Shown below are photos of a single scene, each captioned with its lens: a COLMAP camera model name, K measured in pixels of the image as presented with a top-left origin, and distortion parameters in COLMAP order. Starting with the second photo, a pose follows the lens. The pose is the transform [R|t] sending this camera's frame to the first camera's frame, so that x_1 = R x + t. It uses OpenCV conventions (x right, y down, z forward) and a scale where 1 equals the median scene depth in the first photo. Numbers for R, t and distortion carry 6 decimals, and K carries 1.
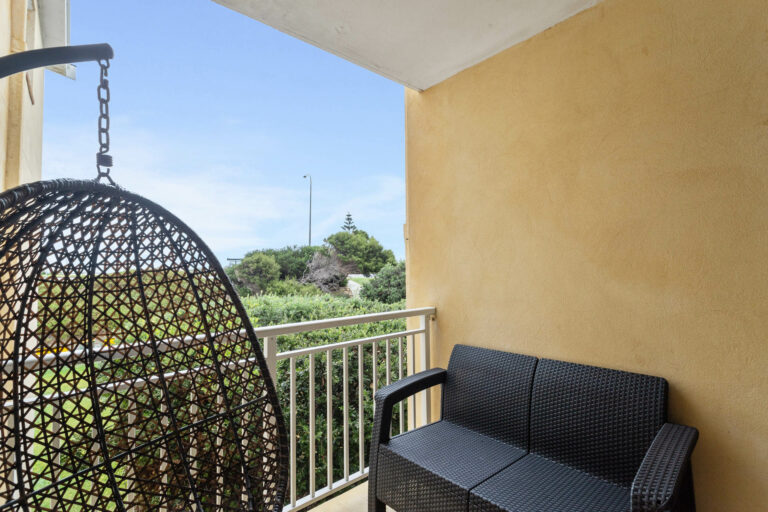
lens RADIAL K [[369.0, 0, 384.7], [0, 369.0, 259.5], [0, 0, 1]] dist [0.003964, 0.000434]
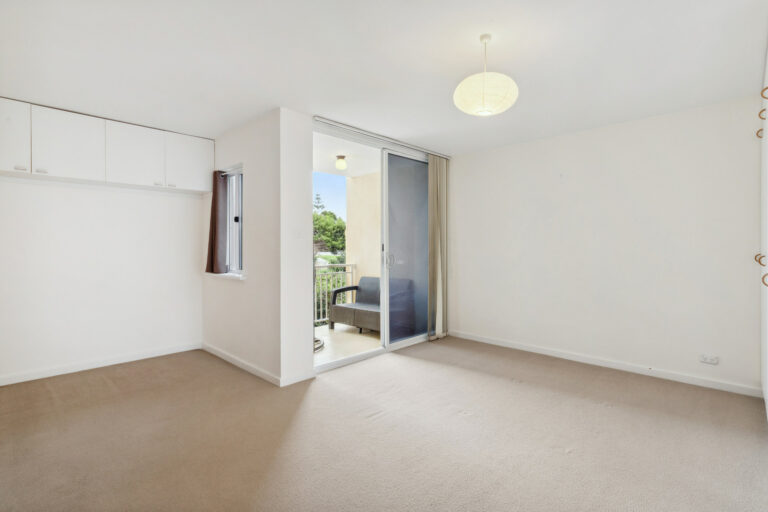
lens RADIAL K [[369.0, 0, 383.3], [0, 369.0, 252.2], [0, 0, 1]] dist [0.003964, 0.000434]
pose [[0.996562, 0.014477, 0.081579, 0.048335], [-0.017645, 0.999112, 0.038252, -0.021487], [-0.080953, -0.039559, 0.995933, -0.671036]]
